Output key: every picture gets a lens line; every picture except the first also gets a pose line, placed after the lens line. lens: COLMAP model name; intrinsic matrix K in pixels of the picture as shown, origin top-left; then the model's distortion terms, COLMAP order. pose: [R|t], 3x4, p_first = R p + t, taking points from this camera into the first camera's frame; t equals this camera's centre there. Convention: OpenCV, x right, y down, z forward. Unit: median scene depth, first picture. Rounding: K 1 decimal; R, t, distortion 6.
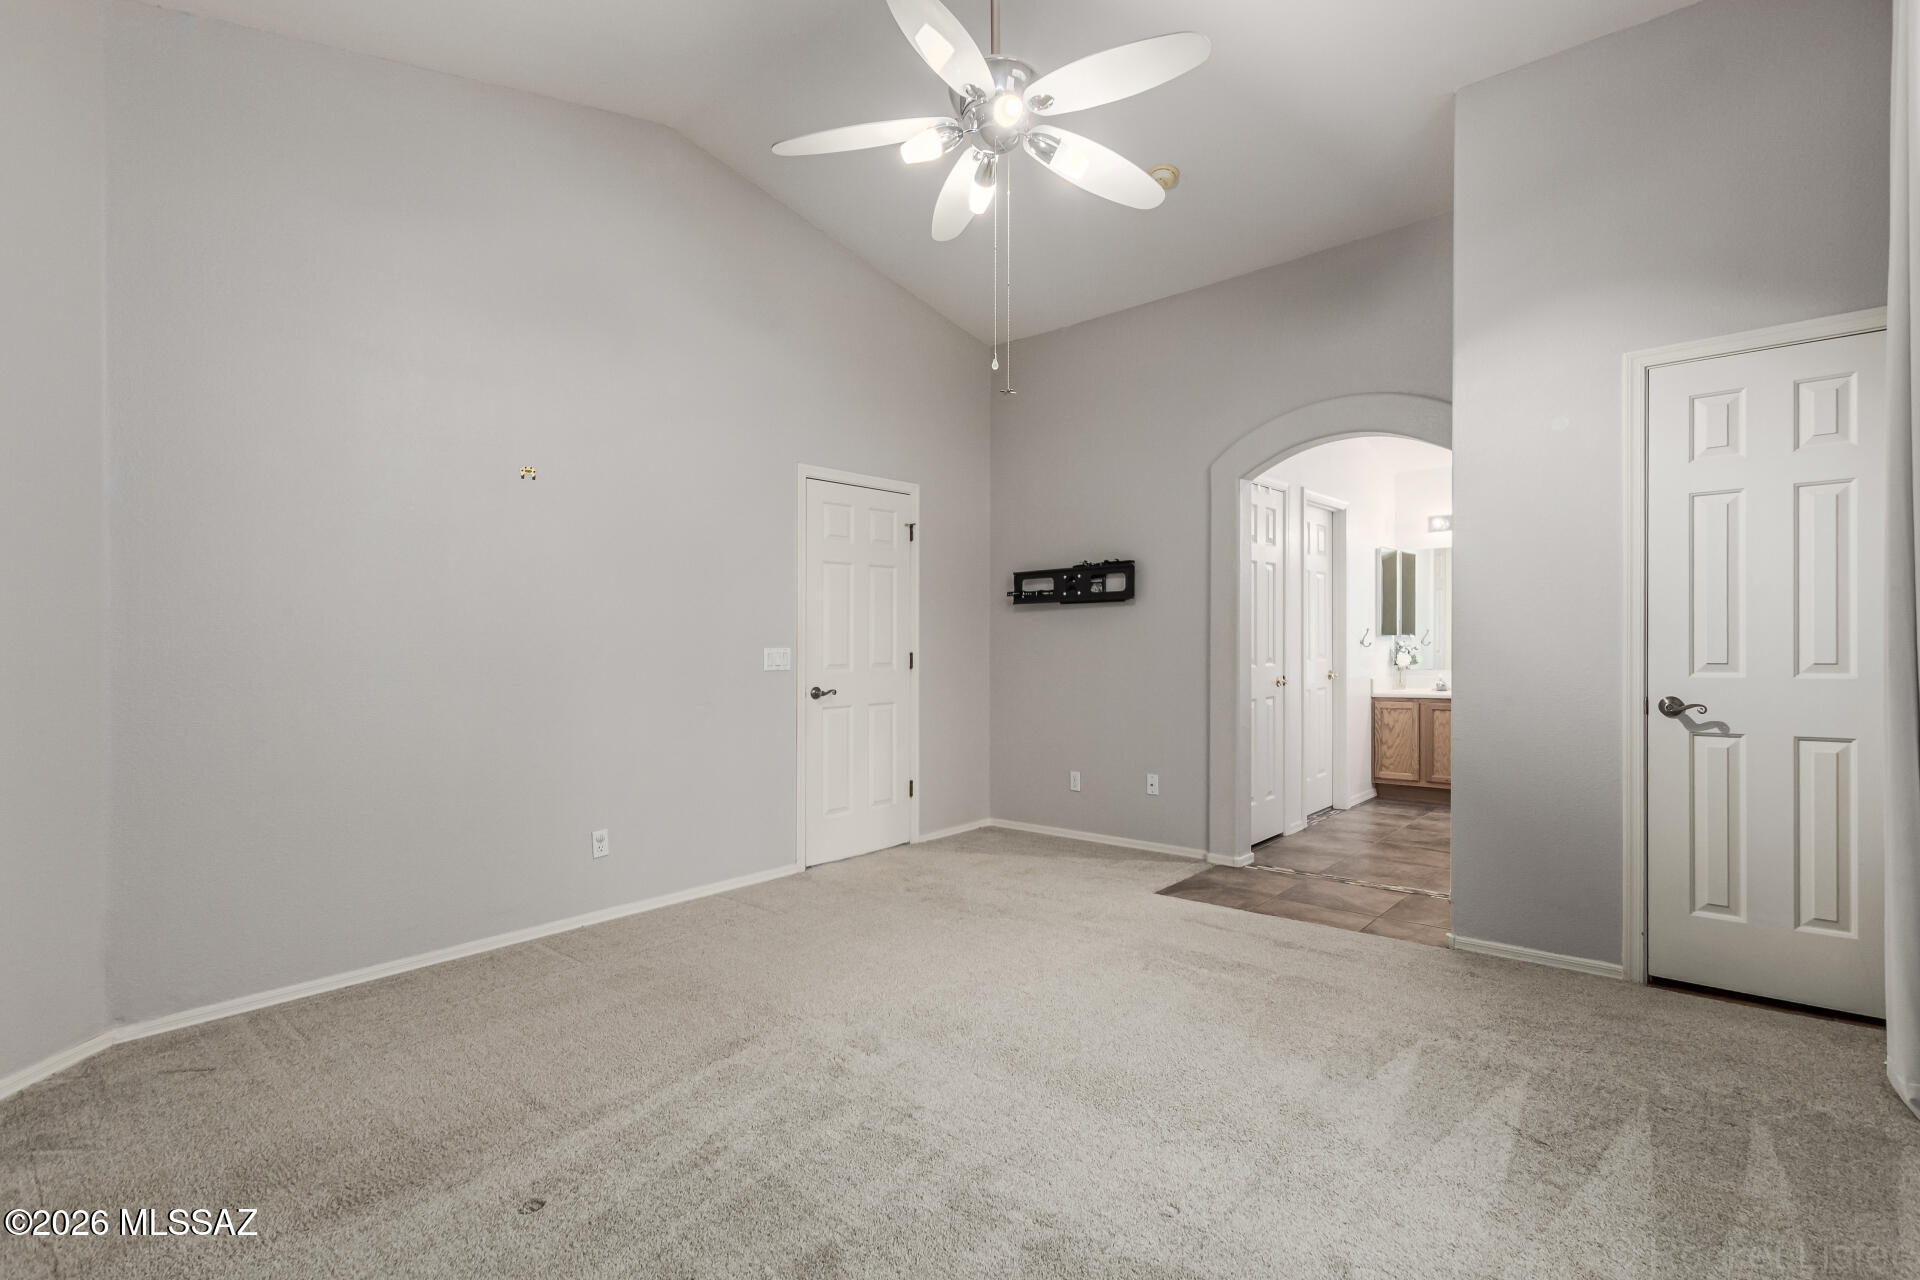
lens RADIAL K [[933.4, 0, 957.4], [0, 933.4, 646.7], [0, 0, 1]] dist [0.016225, -0.004800]
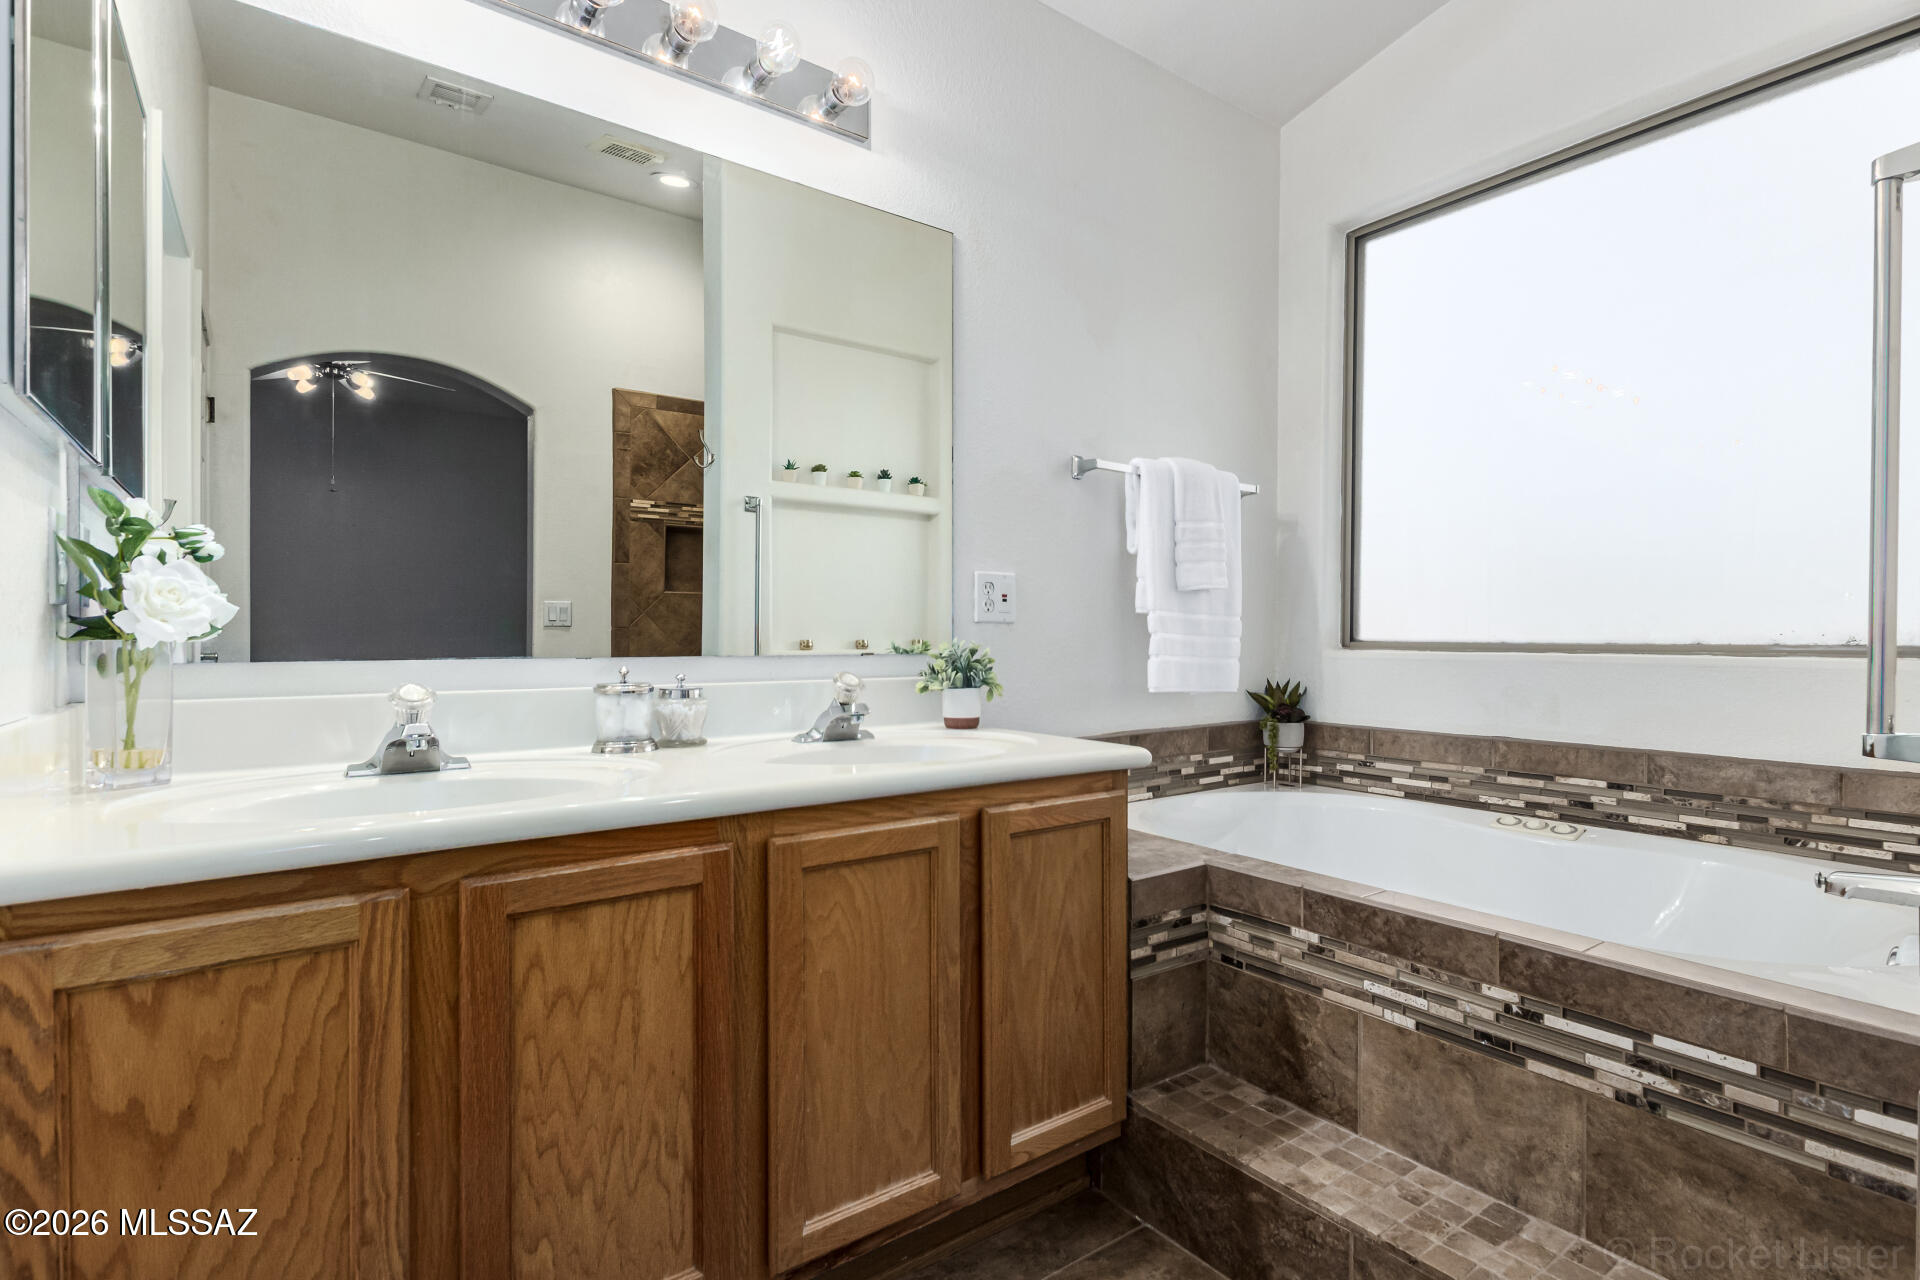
lens RADIAL K [[933.4, 0, 967.8], [0, 933.4, 641.8], [0, 0, 1]] dist [0.016225, -0.004800]
pose [[0.231437, -0.004320, 0.972840, 0.369712], [-0.007363, 0.999954, 0.006192, 0.020451], [-0.972822, -0.008596, 0.231395, 0.876976]]
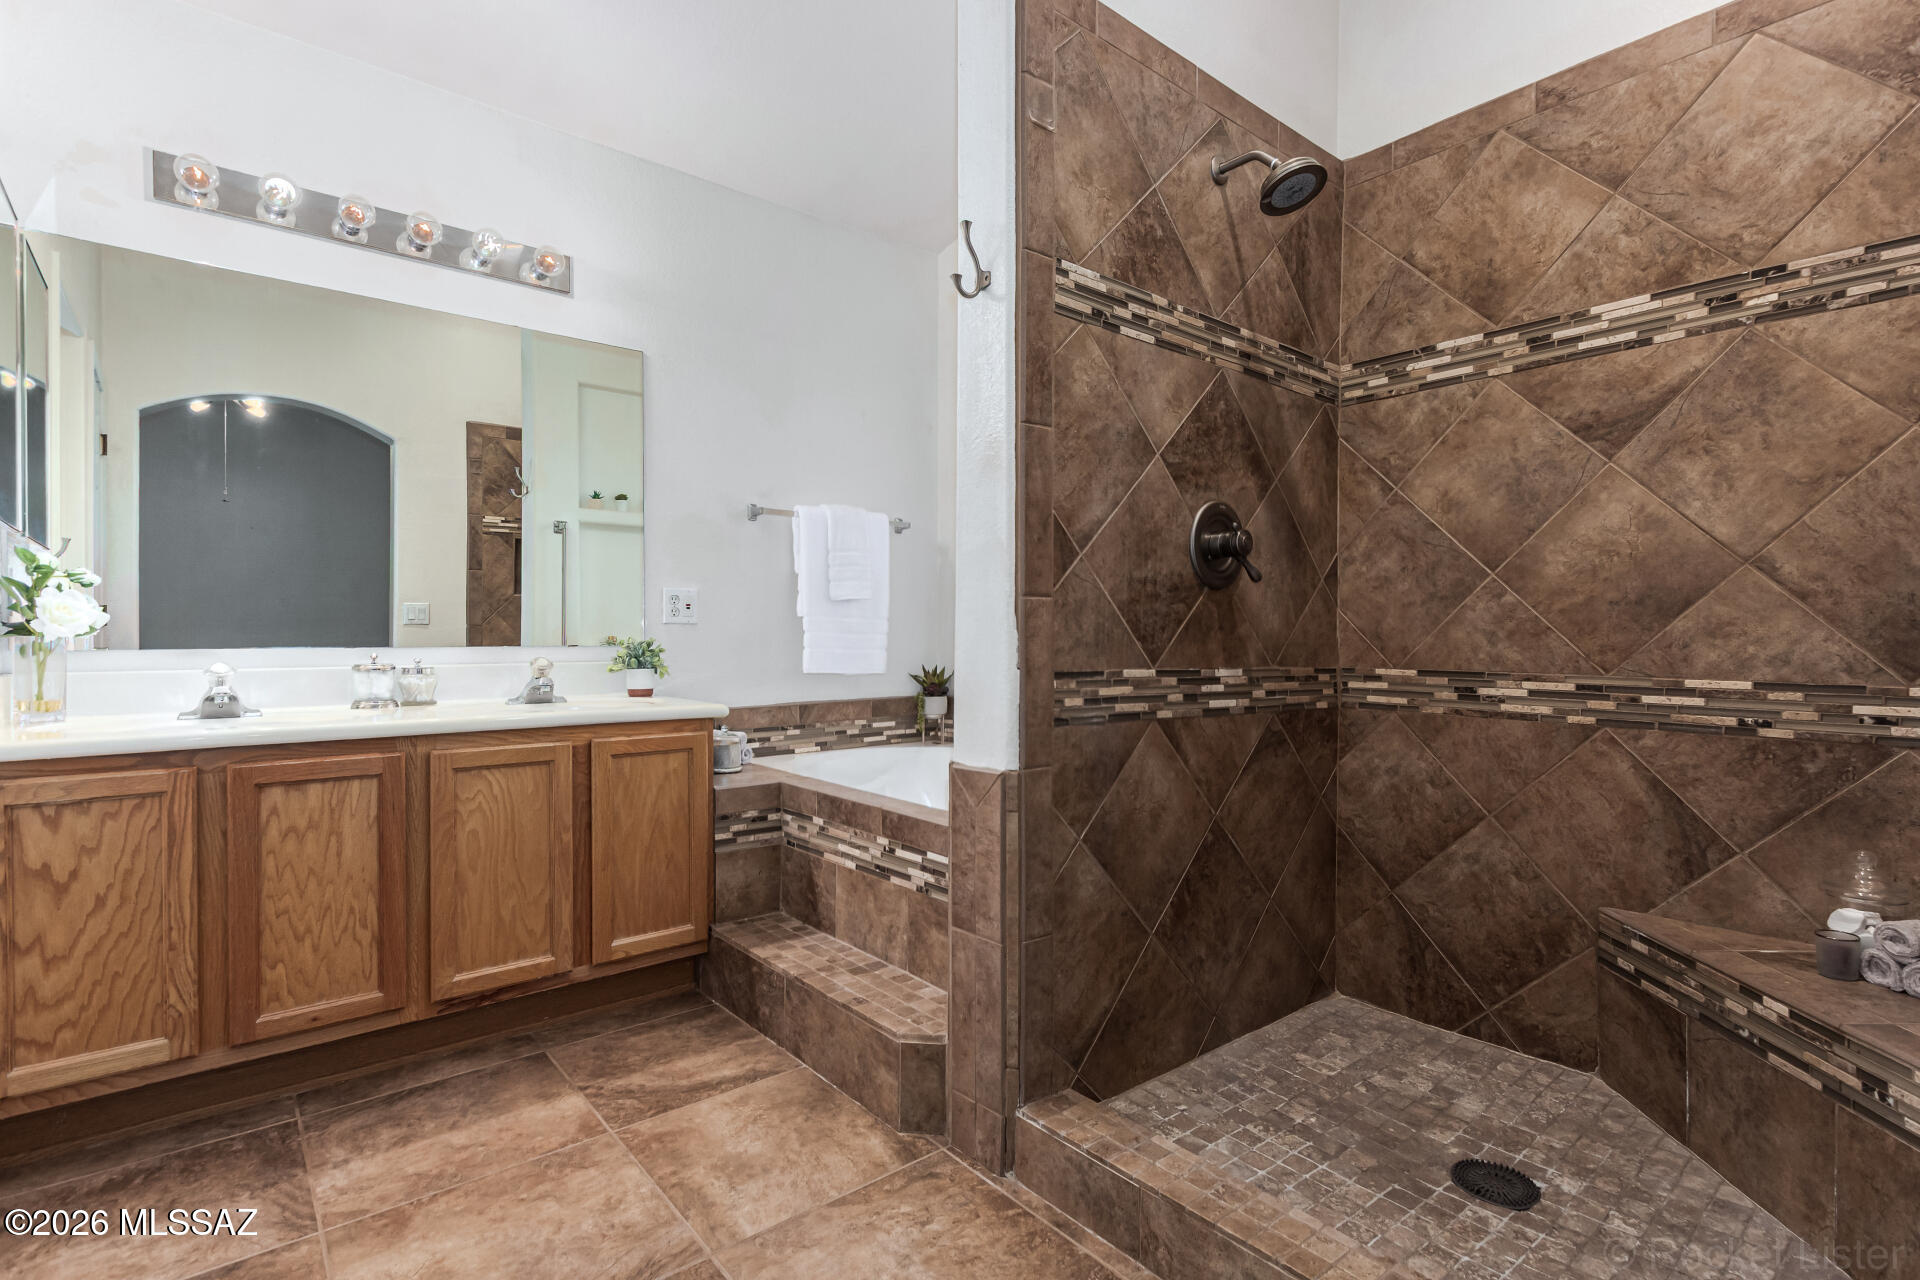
lens RADIAL K [[933.4, 0, 963.4], [0, 933.4, 637.8], [0, 0, 1]] dist [0.016225, -0.004800]
pose [[0.177722, -0.004262, 0.984072, 0.261142], [-0.006942, 0.999960, 0.005585, 0.019119], [-0.984056, -0.007823, 0.177685, 0.726971]]
